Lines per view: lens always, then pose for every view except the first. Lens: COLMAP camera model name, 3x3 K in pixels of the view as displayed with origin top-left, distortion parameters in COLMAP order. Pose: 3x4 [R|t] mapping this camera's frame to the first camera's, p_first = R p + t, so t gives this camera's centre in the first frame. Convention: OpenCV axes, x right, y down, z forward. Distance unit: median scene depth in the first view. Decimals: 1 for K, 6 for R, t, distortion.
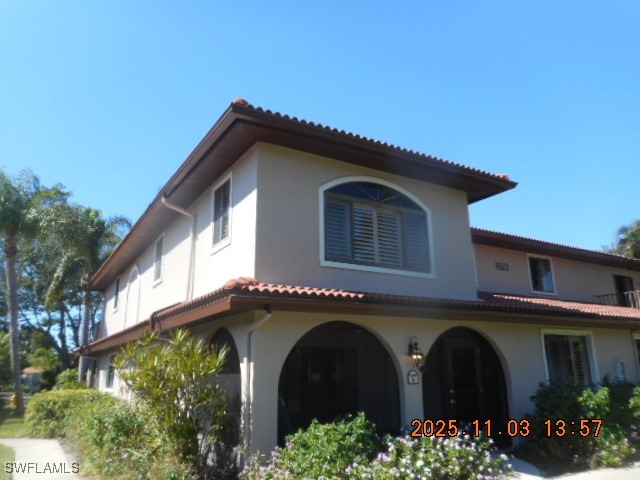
lens RADIAL K [[484.9, 0, 320.0], [0, 484.9, 240.0], [0, 0, 1]] dist [0.002441, 0.005552]
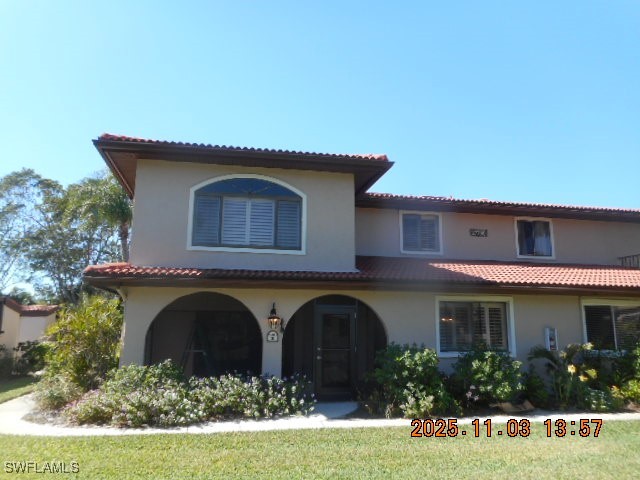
lens RADIAL K [[484.9, 0, 320.0], [0, 484.9, 240.0], [0, 0, 1]] dist [0.002441, 0.005552]
pose [[0.939975, -0.040144, -0.338873, 0.668655], [0.066958, 0.995449, 0.067804, -0.033248], [0.334609, -0.086424, 0.938386, -0.086389]]
